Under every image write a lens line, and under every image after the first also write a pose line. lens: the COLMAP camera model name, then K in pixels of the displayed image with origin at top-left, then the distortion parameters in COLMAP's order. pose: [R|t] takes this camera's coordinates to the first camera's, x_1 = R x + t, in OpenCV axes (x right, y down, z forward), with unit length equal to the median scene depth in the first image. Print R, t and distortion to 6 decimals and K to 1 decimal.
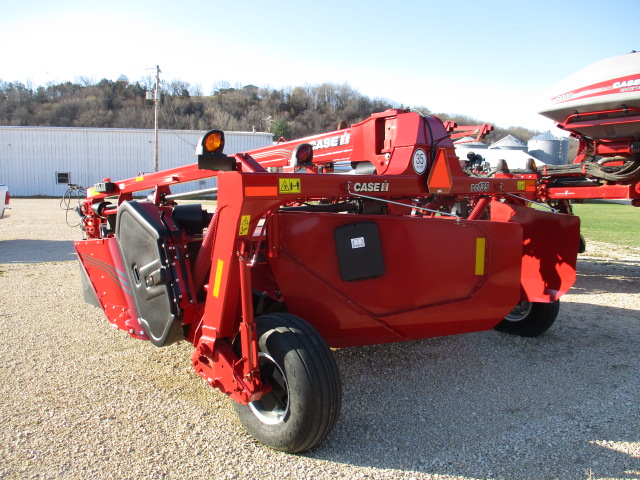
lens RADIAL K [[537.2, 0, 314.7], [0, 537.2, 234.7], [0, 0, 1]] dist [-0.031240, 0.004868]
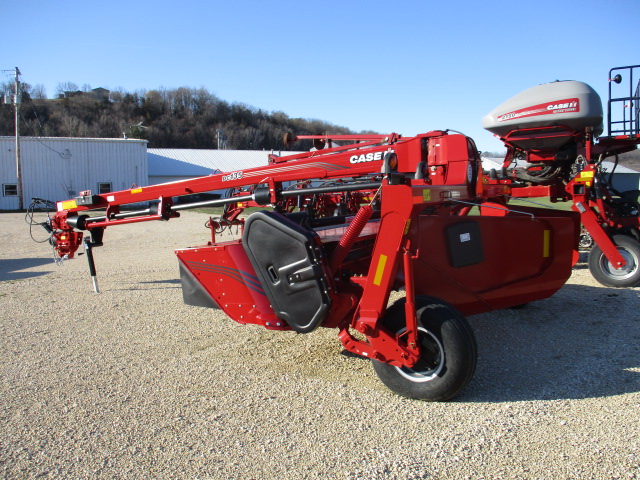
lens RADIAL K [[537.2, 0, 314.7], [0, 537.2, 234.7], [0, 0, 1]] dist [-0.031240, 0.004868]
pose [[0.967804, -0.045465, 0.247567, -0.299930], [0.047695, 0.998857, -0.003016, -0.002187], [-0.247147, 0.014726, 0.968866, -0.084808]]
